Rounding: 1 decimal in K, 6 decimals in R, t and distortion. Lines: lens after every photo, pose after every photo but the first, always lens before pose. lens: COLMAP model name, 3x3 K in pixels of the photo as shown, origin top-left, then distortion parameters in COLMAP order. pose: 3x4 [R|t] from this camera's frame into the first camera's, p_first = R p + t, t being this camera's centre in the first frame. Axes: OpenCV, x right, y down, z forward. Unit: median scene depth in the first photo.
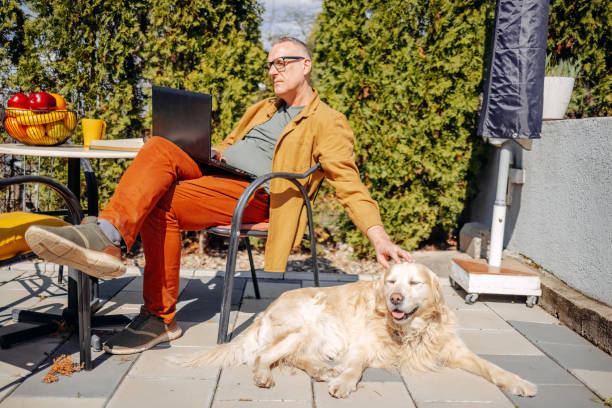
lens RADIAL K [[725.4, 0, 306.0], [0, 725.4, 215.2], [0, 0, 1]] dist [0.175949, 0.003082]
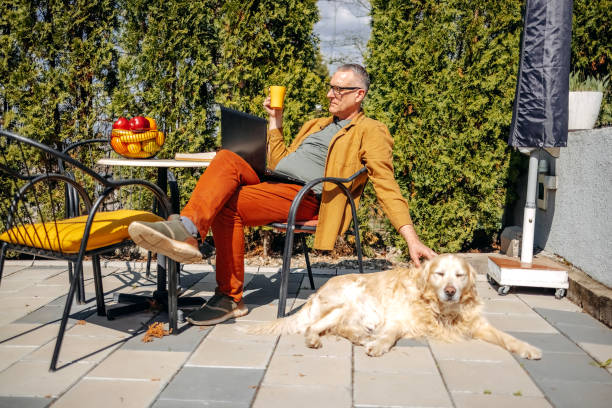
lens RADIAL K [[725.4, 0, 306.0], [0, 725.4, 215.2], [0, 0, 1]] dist [0.175949, 0.003082]
pose [[0.995787, -0.010392, -0.091103, 0.026167], [0.007911, 0.999589, -0.027553, 0.024970], [0.091352, 0.026716, 0.995460, -0.136168]]
